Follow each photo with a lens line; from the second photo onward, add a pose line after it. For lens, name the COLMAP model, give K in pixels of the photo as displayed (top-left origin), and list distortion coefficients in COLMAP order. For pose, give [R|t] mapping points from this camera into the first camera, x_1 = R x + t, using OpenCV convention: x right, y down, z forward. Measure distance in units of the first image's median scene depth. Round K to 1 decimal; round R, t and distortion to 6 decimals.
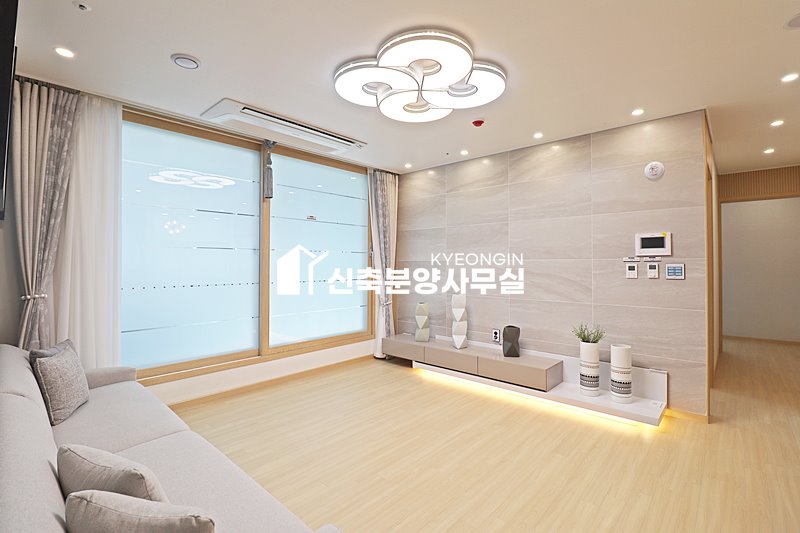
lens RADIAL K [[375.2, 0, 398.7], [0, 375.2, 258.2], [0, 0, 1]] dist [-0.003905, -0.001176]
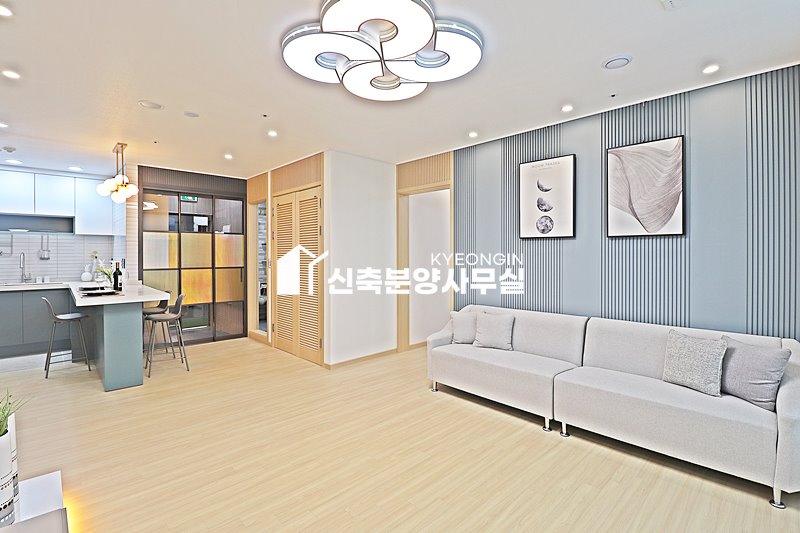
lens RADIAL K [[375.2, 0, 398.7], [0, 375.2, 258.2], [0, 0, 1]] dist [-0.003905, -0.001176]
pose [[-0.997928, 0.003406, 0.064249, -0.023940], [0.003013, 0.999976, -0.006198, 0.008237], [-0.064269, -0.005991, -0.997915, 1.258960]]
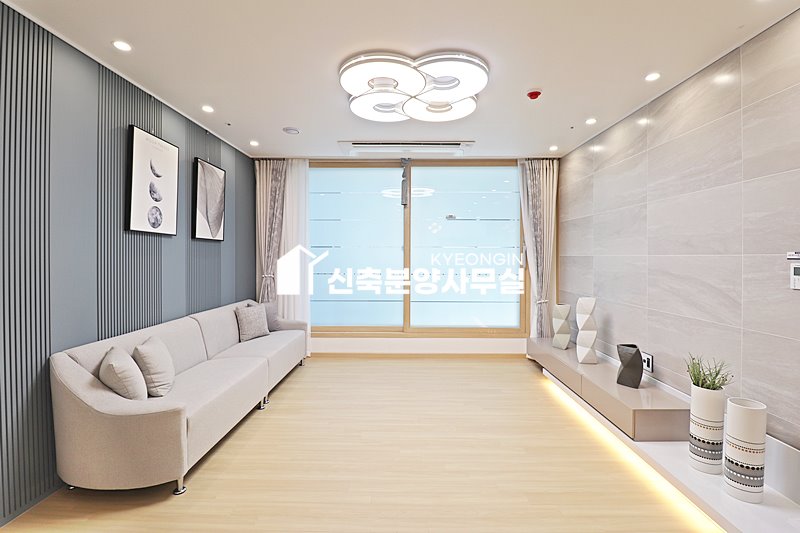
lens RADIAL K [[373.7, 0, 398.9], [0, 373.7, 255.2], [0, 0, 1]] dist [-0.001489, -0.000570]
pose [[0.662015, 0.000719, -0.749491, 0.562719], [0.007995, 0.999936, 0.008021, -0.005249], [0.749448, -0.011302, 0.661966, 0.176902]]
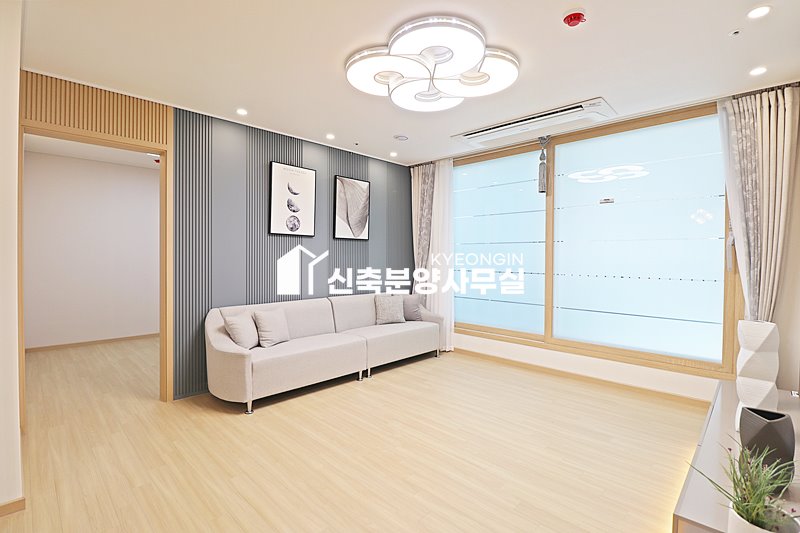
lens RADIAL K [[375.2, 0, 398.7], [0, 375.2, 258.2], [0, 0, 1]] dist [-0.003905, -0.001176]
pose [[-0.036794, 0.006492, -0.999302, 0.719744], [0.007941, 0.999949, 0.006203, 0.013981], [0.999291, -0.007707, -0.036844, 0.642977]]
